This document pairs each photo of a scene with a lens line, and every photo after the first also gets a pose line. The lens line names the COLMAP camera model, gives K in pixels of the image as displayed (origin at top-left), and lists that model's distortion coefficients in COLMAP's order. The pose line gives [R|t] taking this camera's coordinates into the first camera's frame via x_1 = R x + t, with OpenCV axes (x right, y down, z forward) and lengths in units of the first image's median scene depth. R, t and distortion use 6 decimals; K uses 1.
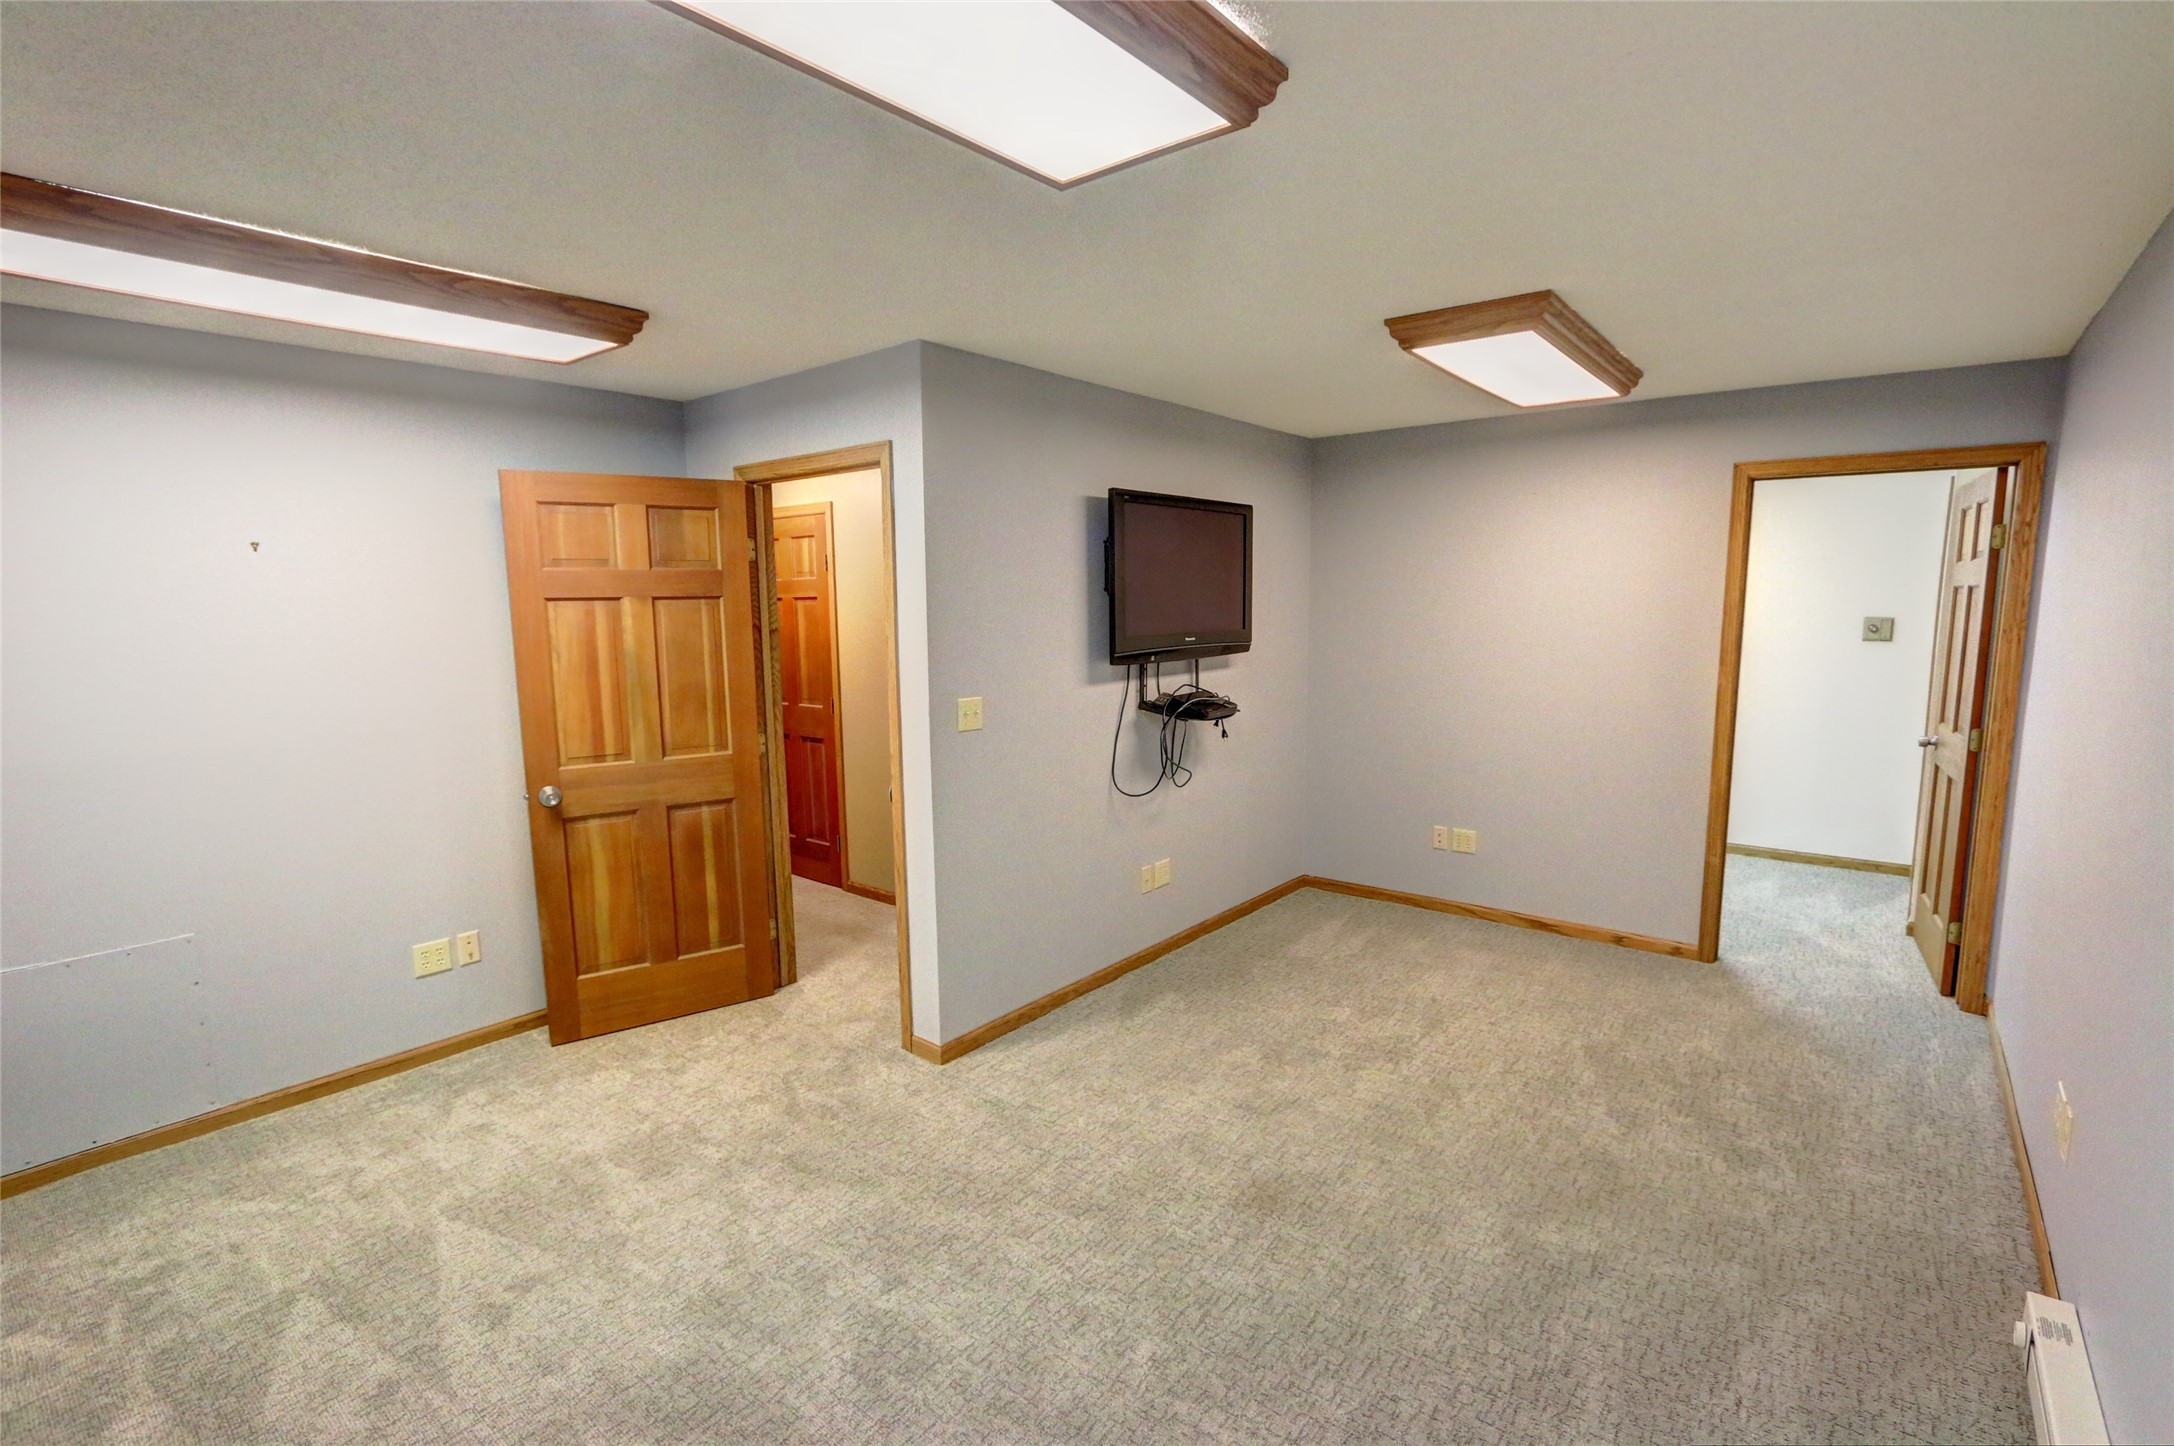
lens RADIAL K [[993.7, 0, 1087.4], [0, 993.7, 733.5], [0, 0, 1]] dist [-0.021705, 0.004852]
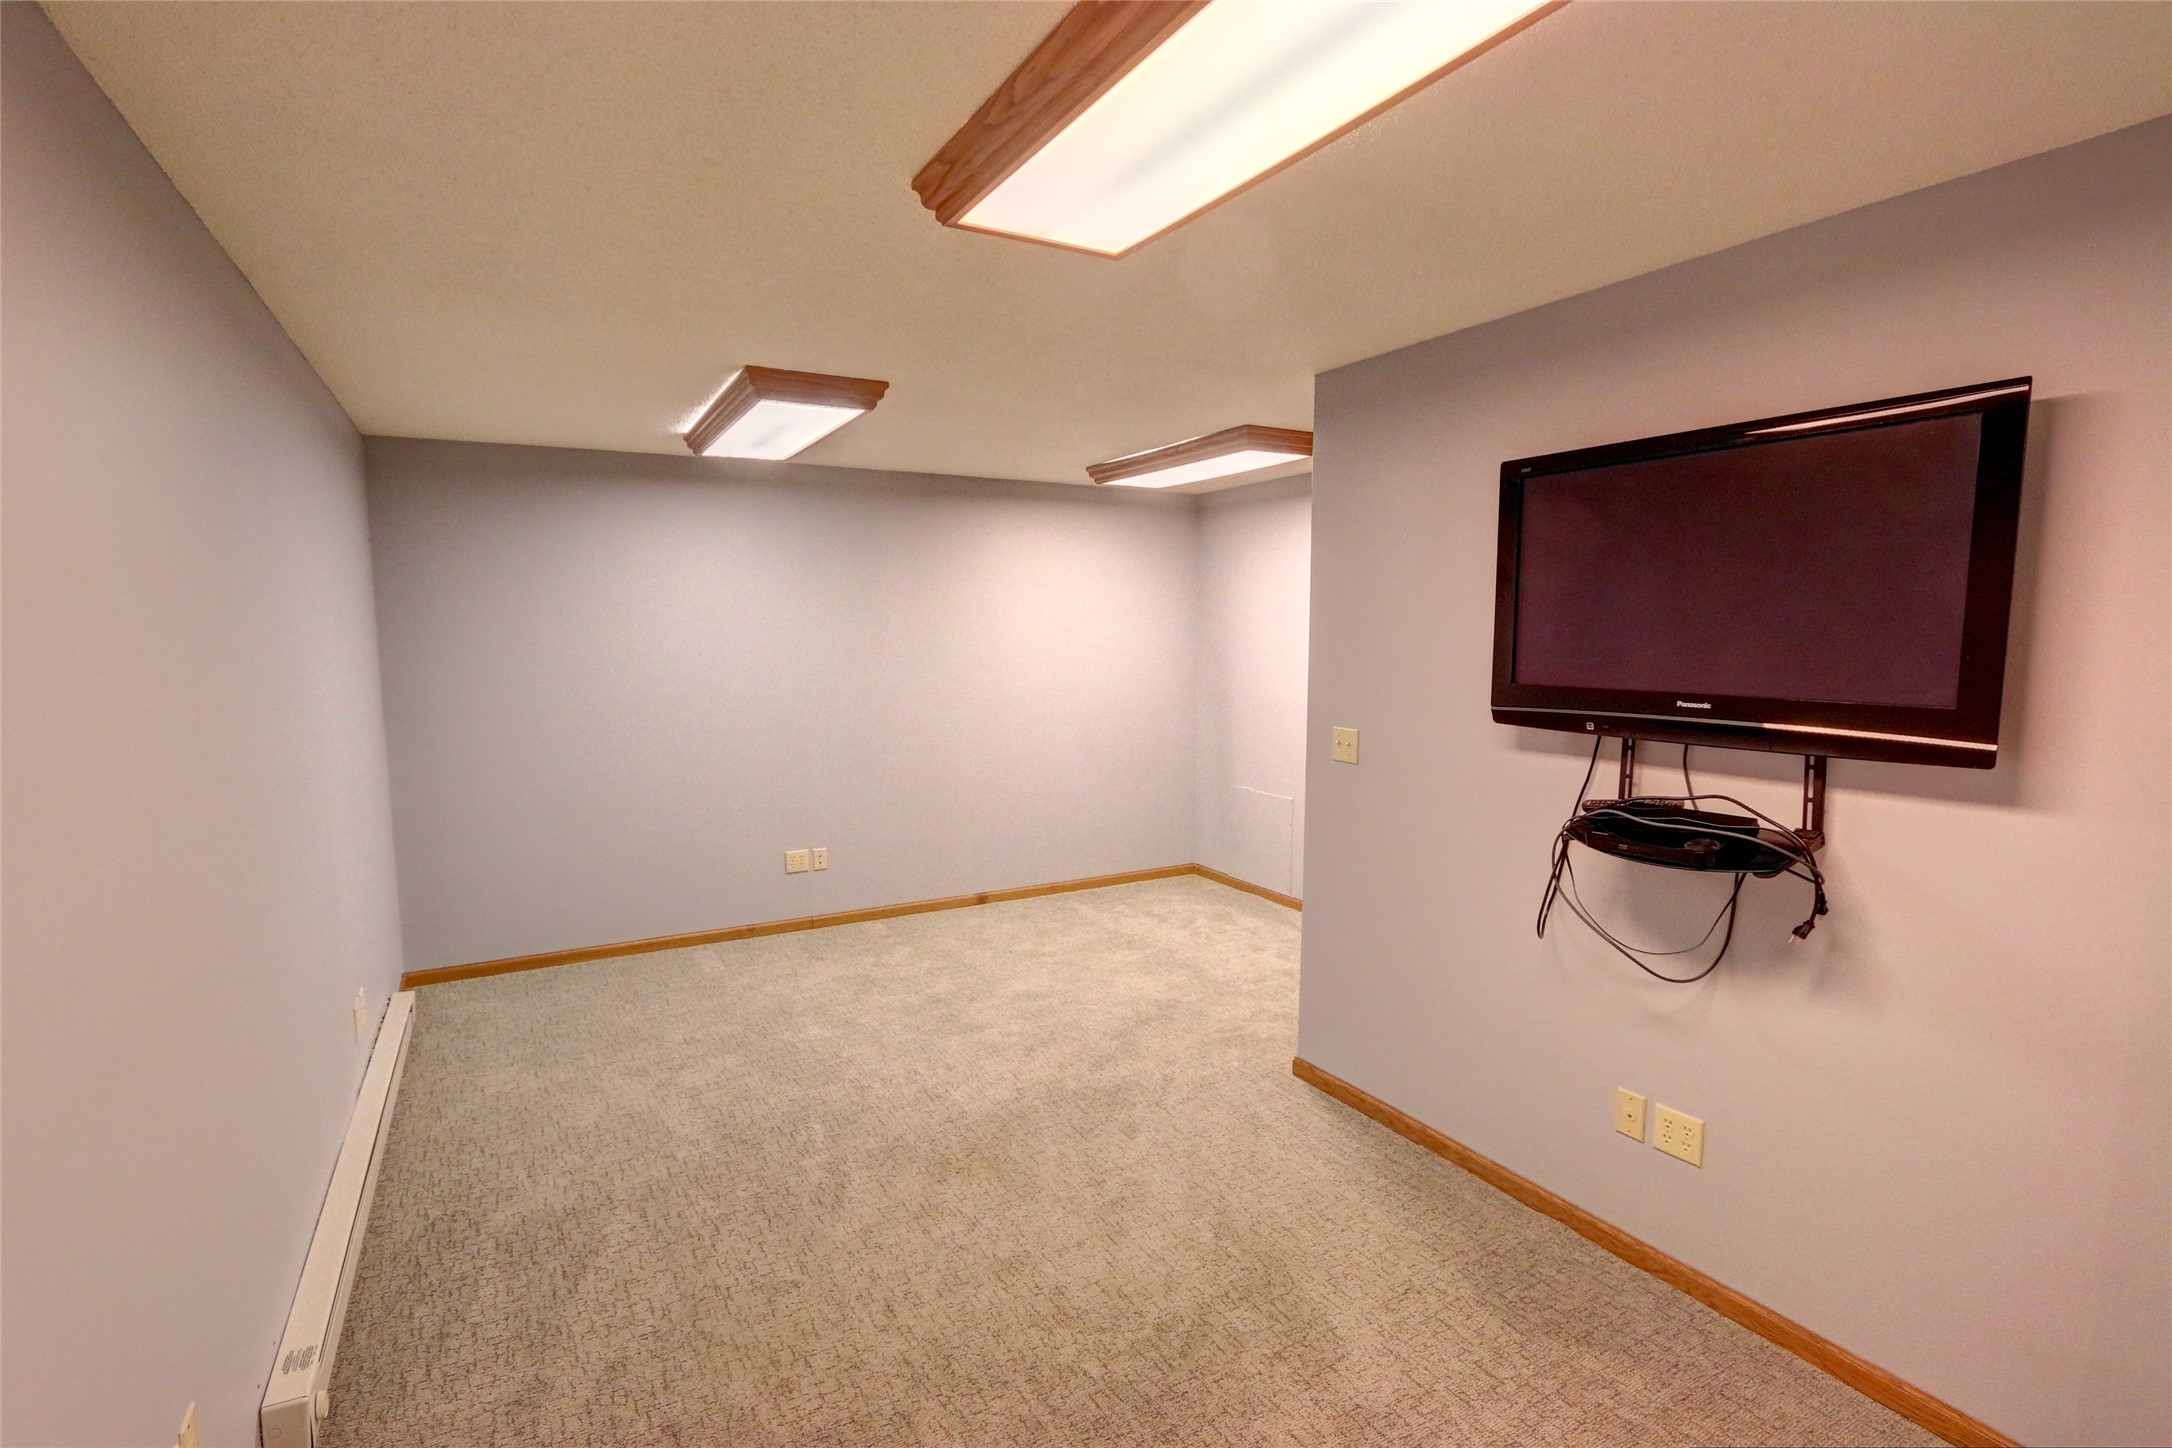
lens RADIAL K [[992.7, 0, 1086.4], [0, 992.7, 734.5], [0, 0, 1]] dist [-0.021705, 0.004852]
pose [[-0.360738, 0.099845, -0.927307, 0.741124], [-0.133672, 0.978454, 0.157353, -0.126228], [0.923038, 0.180719, -0.339619, 0.938454]]
